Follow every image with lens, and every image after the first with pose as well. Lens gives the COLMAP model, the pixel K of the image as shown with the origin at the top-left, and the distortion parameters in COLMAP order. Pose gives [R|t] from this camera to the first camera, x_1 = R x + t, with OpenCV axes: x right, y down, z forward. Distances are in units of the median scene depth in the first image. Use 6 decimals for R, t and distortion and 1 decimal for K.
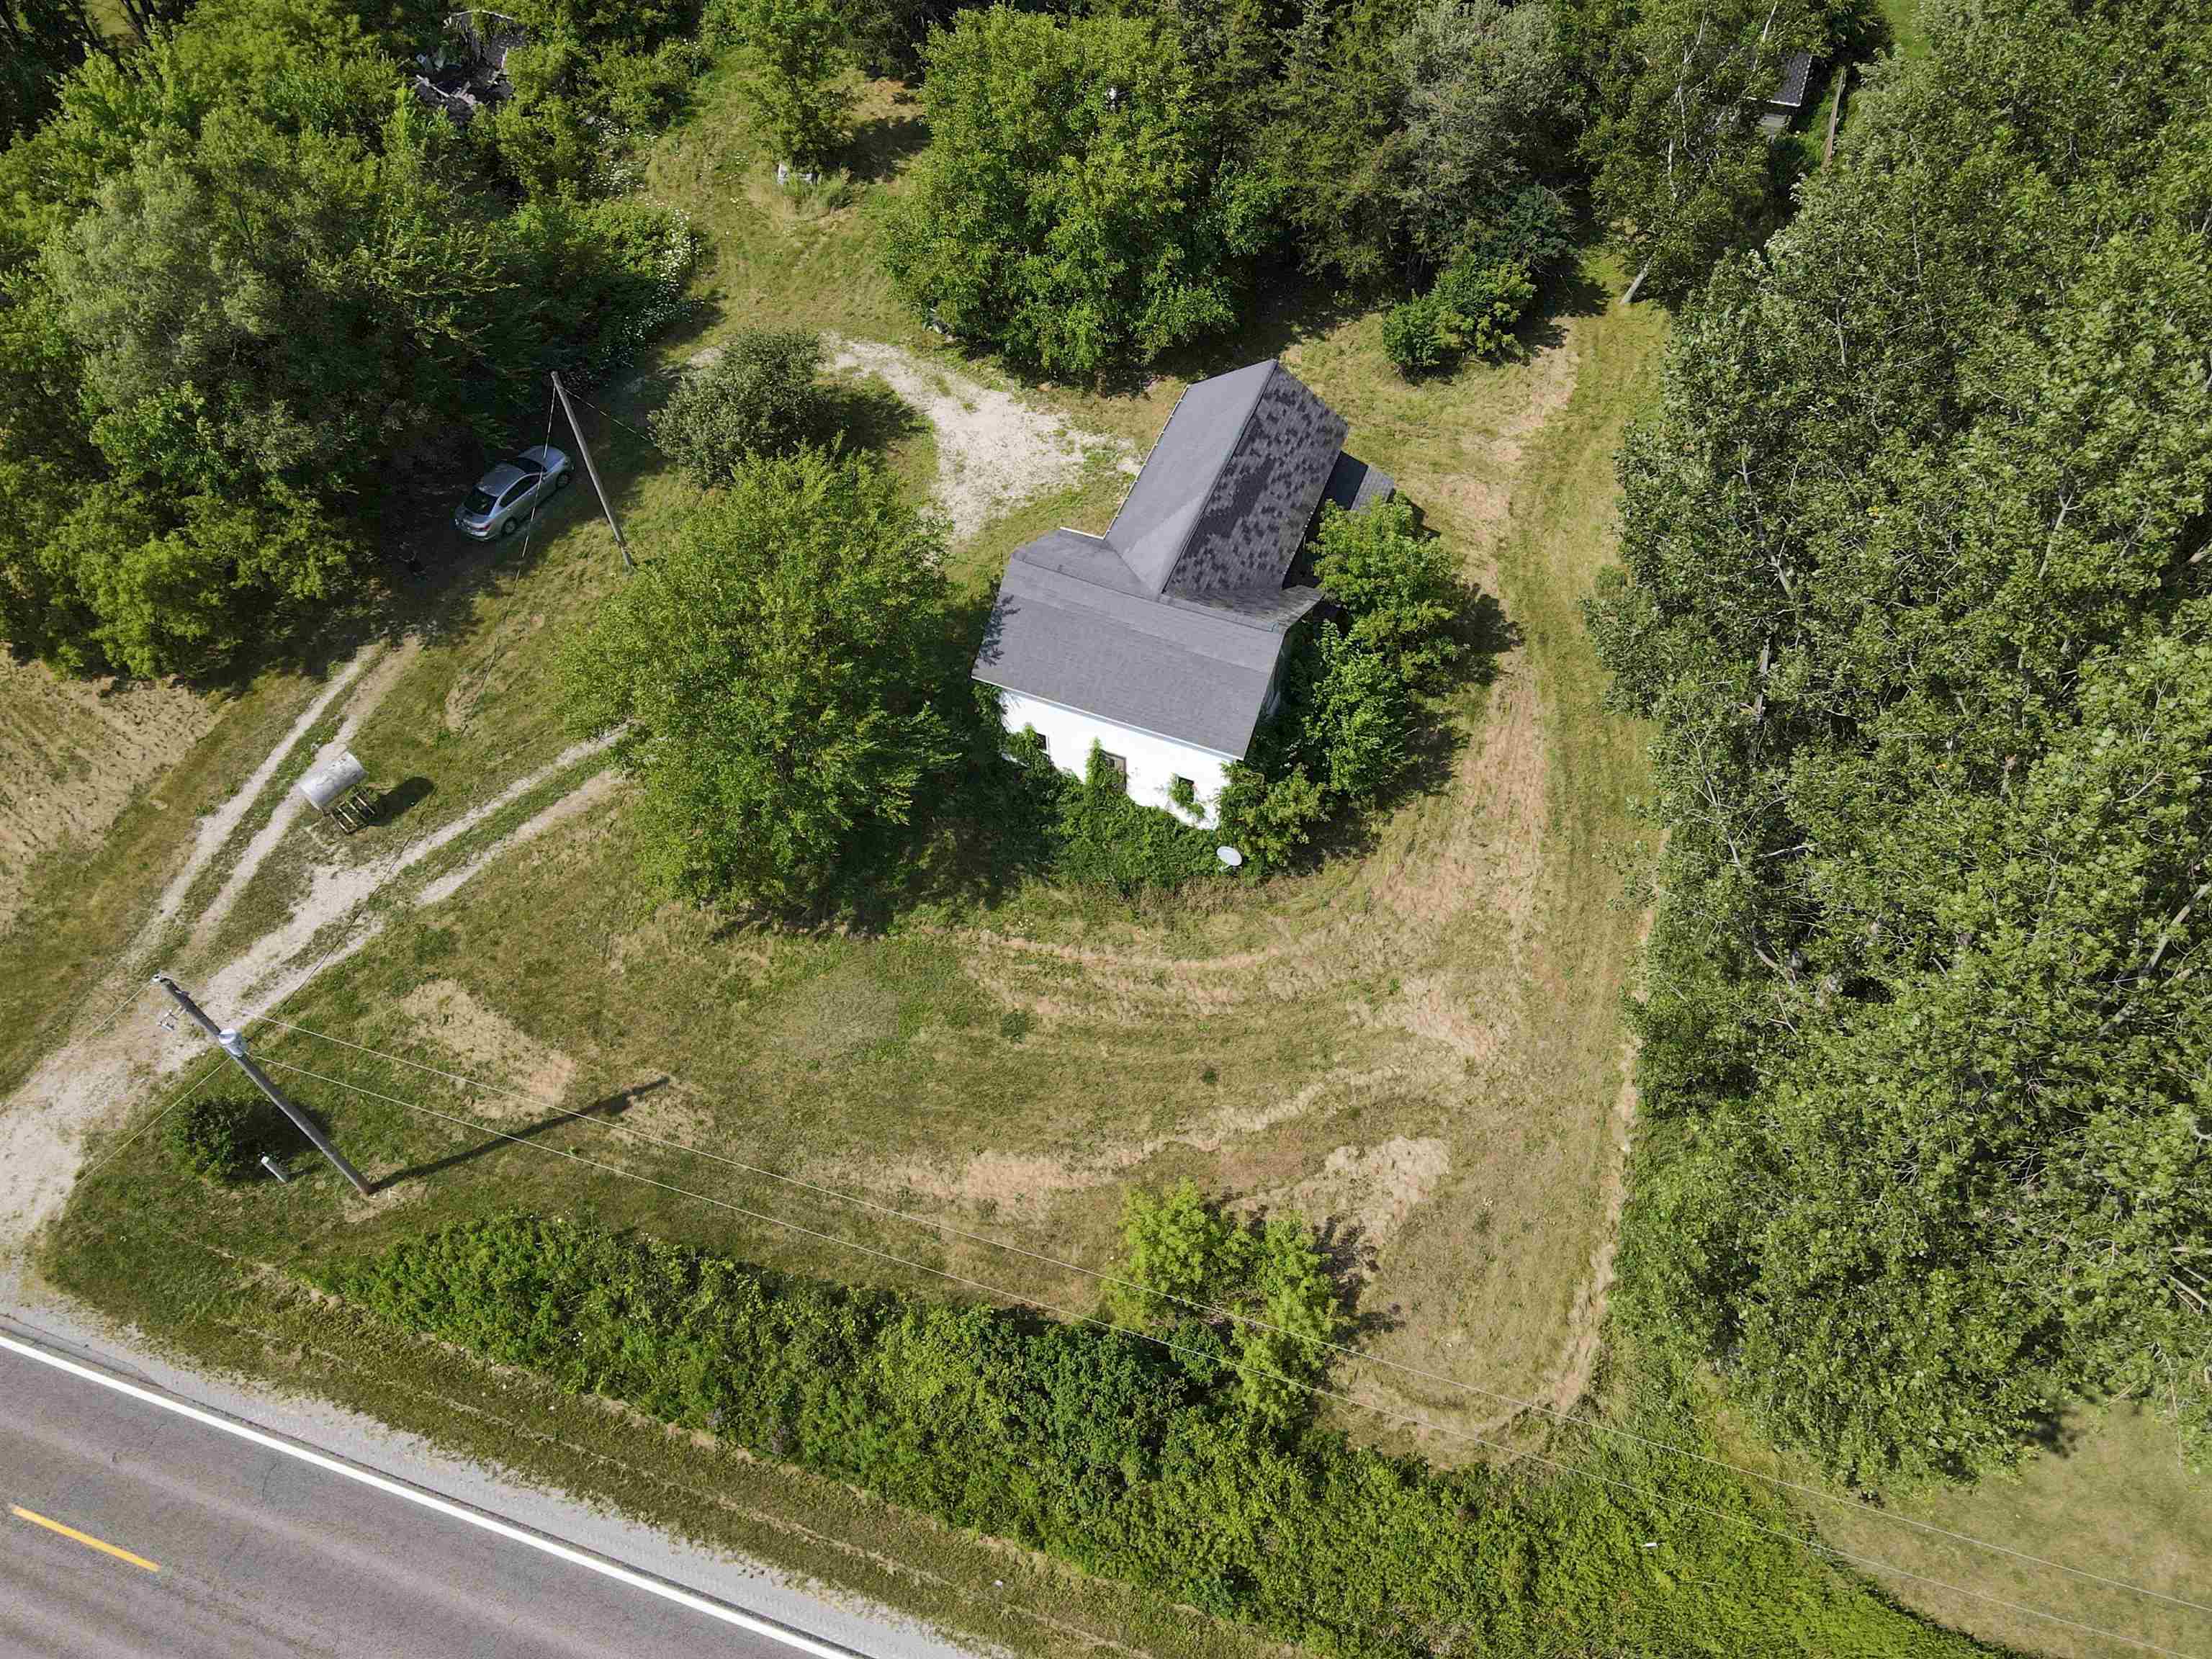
lens RADIAL K [[1629.0, 0, 1102.1], [0, 1629.0, 825.8], [0, 0, 1]] dist [0.020911, 0.001056]
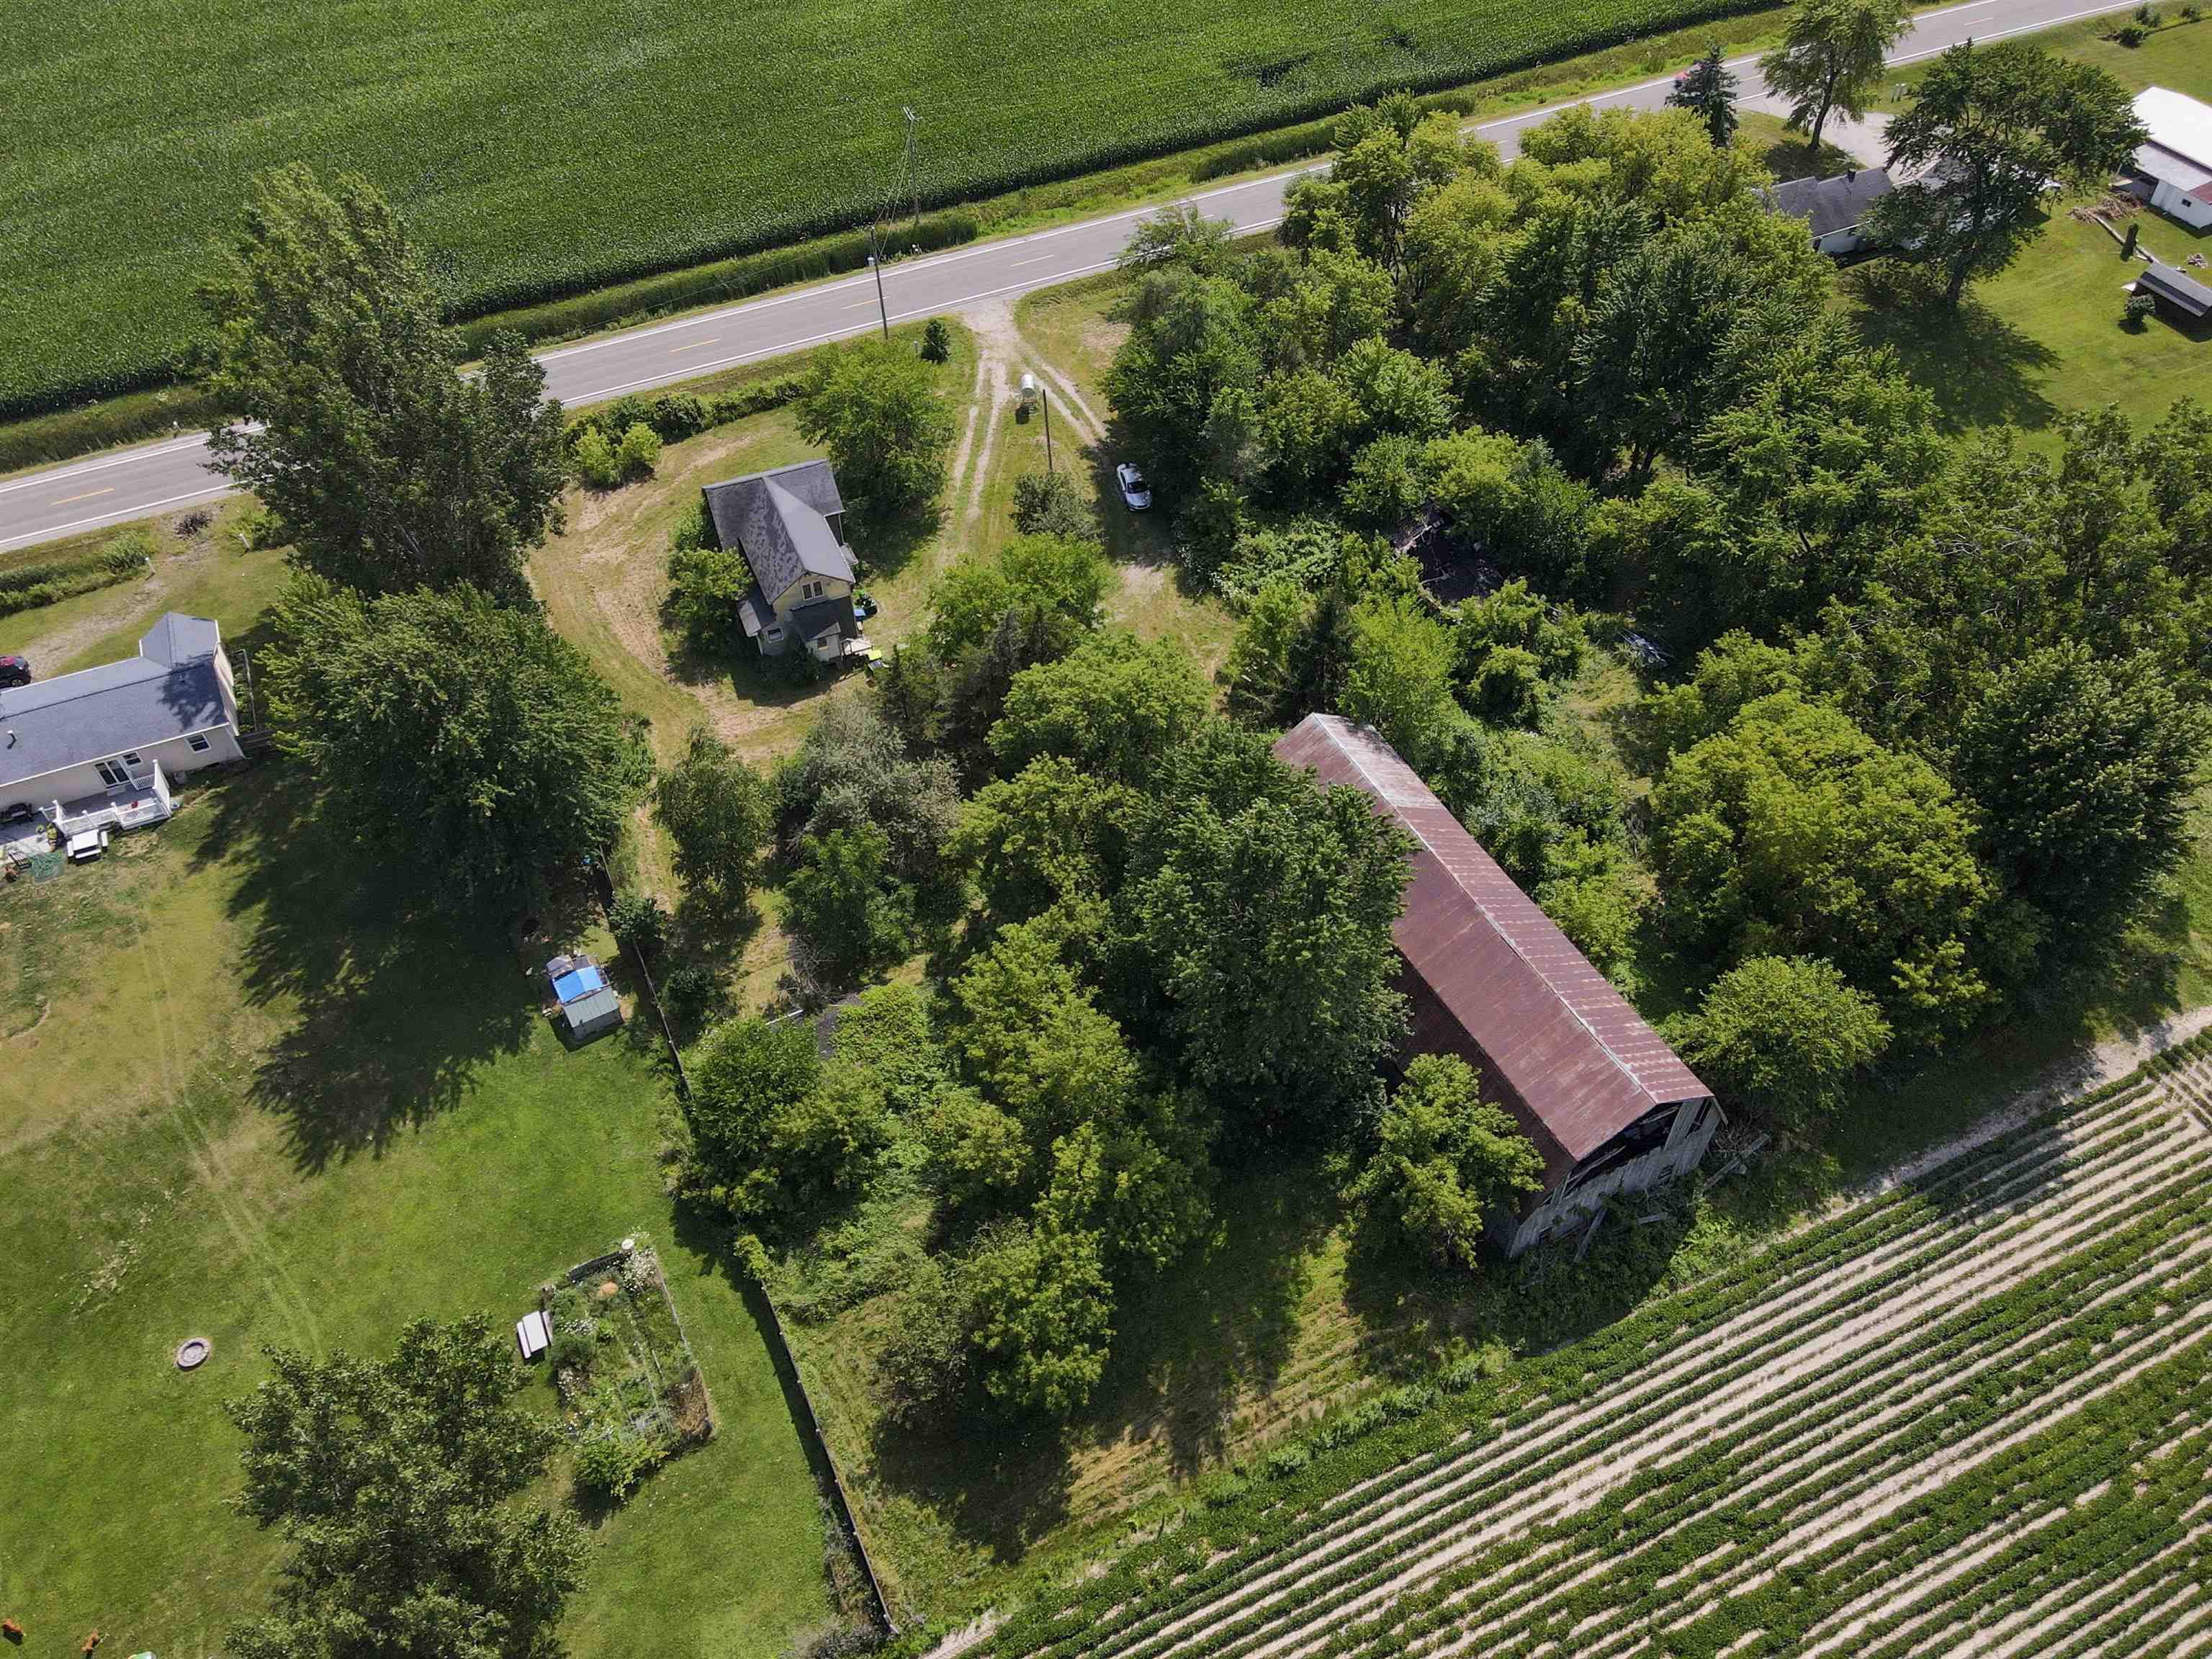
lens RADIAL K [[1629.0, 0, 1102.1], [0, 1629.0, 825.8], [0, 0, 1]] dist [0.020911, 0.001056]
pose [[-0.719250, 0.527901, -0.451663, 0.917102], [-0.549535, -0.034523, 0.834757, -2.163611], [0.425077, 0.848604, 0.314931, 0.819244]]
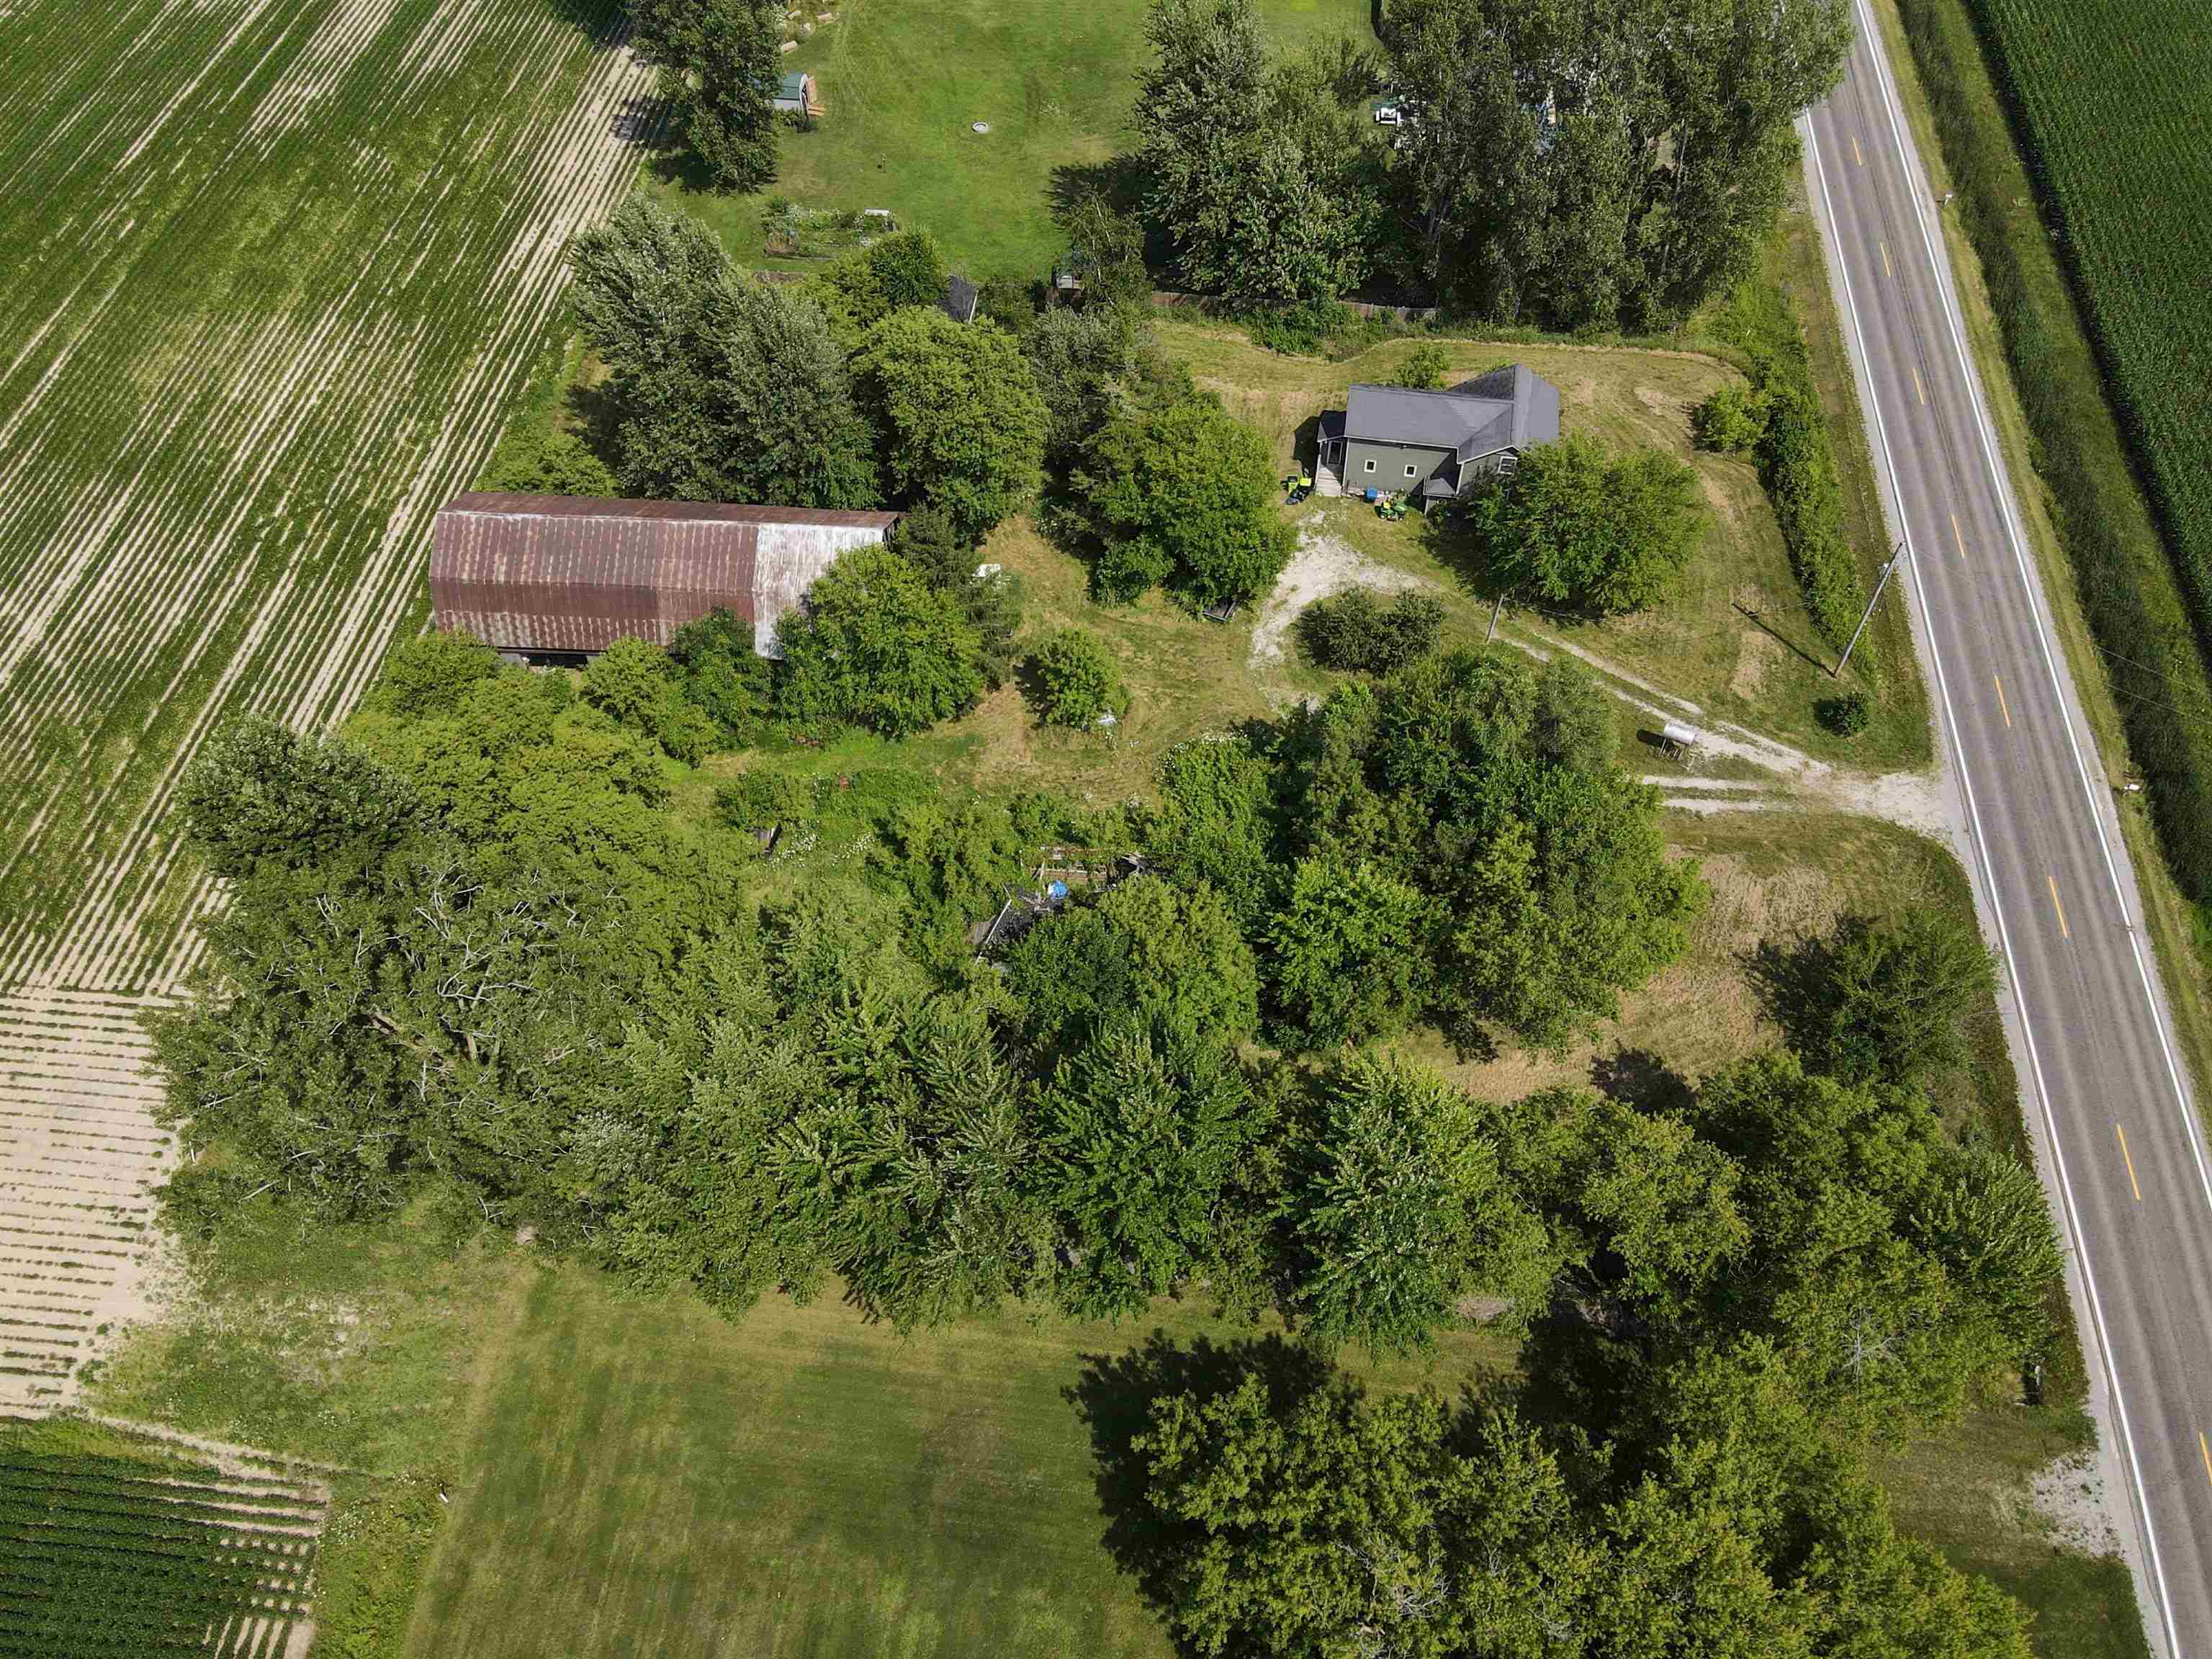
lens RADIAL K [[1629.0, 0, 1102.1], [0, 1629.0, 825.8], [0, 0, 1]] dist [0.020911, 0.001056]
pose [[-0.204652, -0.777321, 0.594886, -1.563291], [0.814415, 0.201921, 0.544019, -1.621290], [-0.542997, 0.595819, 0.591738, 0.272305]]
